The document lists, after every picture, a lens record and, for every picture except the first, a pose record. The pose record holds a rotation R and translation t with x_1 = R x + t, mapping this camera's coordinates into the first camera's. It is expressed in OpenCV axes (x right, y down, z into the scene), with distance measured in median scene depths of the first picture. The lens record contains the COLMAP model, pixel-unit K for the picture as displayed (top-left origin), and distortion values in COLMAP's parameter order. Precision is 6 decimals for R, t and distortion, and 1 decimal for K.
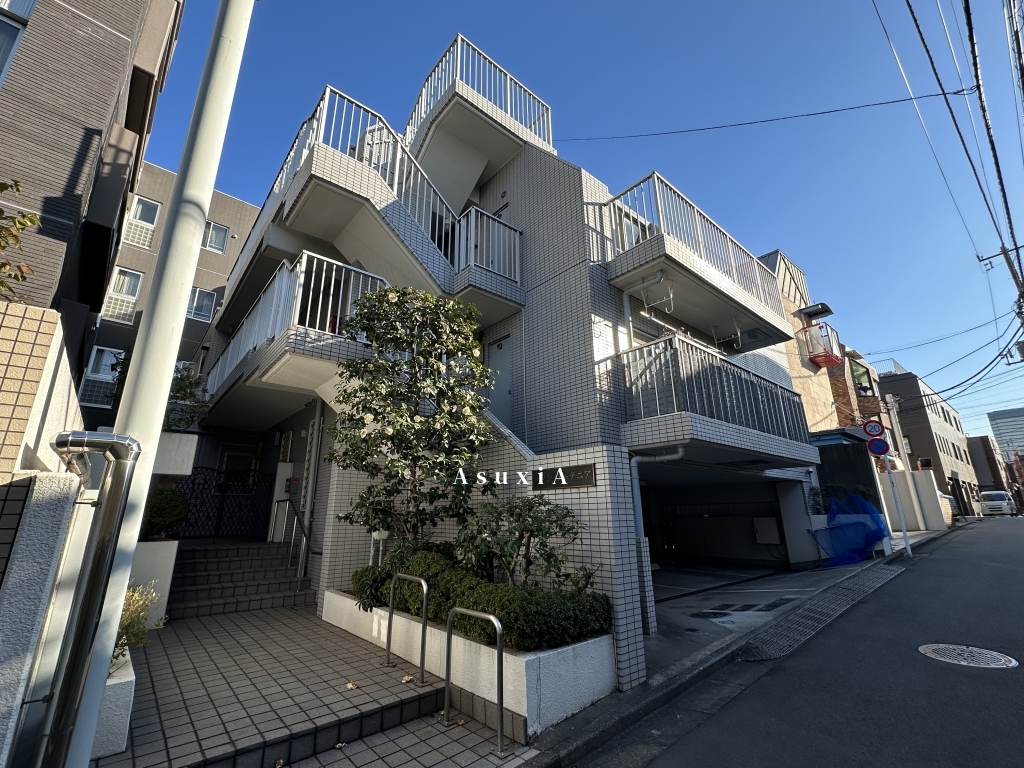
lens RADIAL K [[444.0, 0, 512.0], [0, 444.0, 382.8], [0, 0, 1]] dist [0.002619, -0.000610]
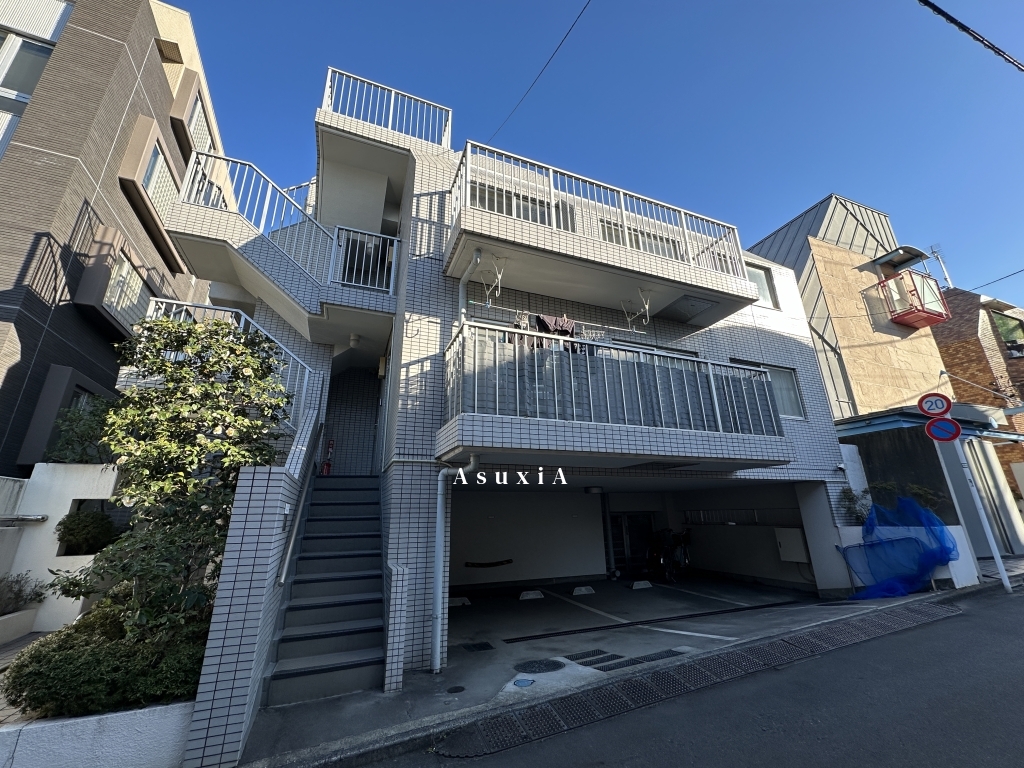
lens RADIAL K [[408.9, 0, 512.7], [0, 408.9, 381.0], [0, 0, 1]] dist [-0.000398, 0.000182]
pose [[0.945583, -0.106008, -0.307628, 0.579910], [0.098910, 0.994347, -0.038621, 0.035751], [0.309983, 0.006092, 0.950723, 0.250321]]
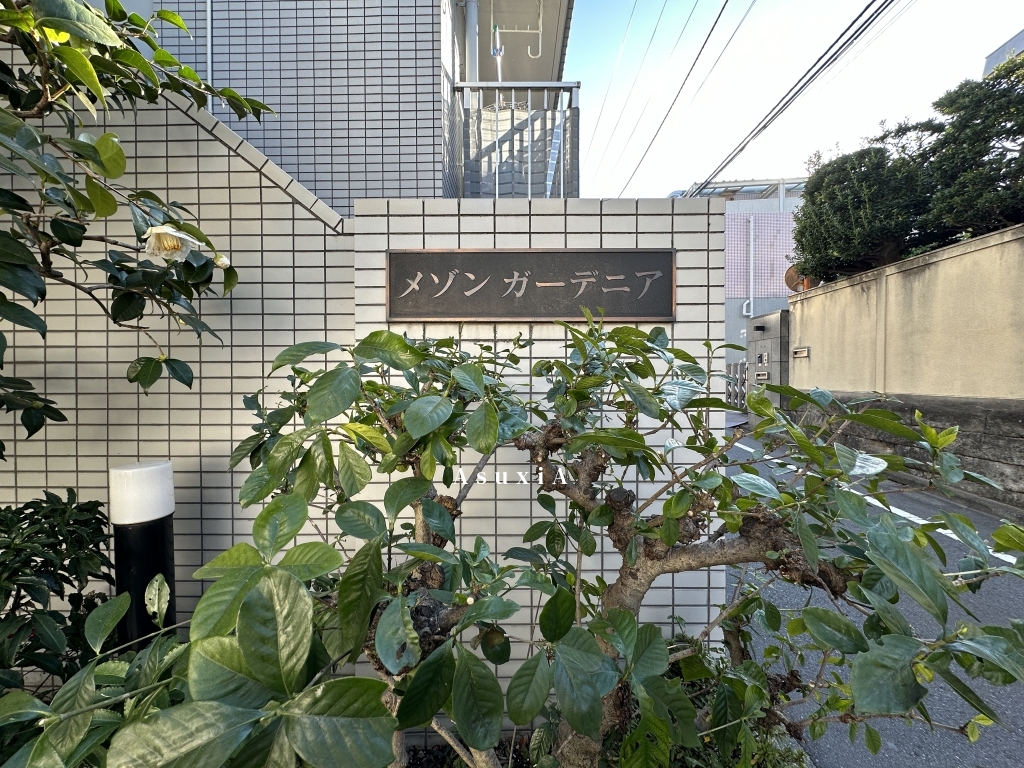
lens RADIAL K [[408.9, 0, 512.0], [0, 408.9, 386.2], [0, 0, 1]] dist [-0.000398, 0.000182]
pose [[0.666373, -0.002230, 0.745615, -0.058642], [-0.219437, 0.955122, 0.198973, 0.141643], [-0.712597, -0.296206, 0.635978, 0.515429]]
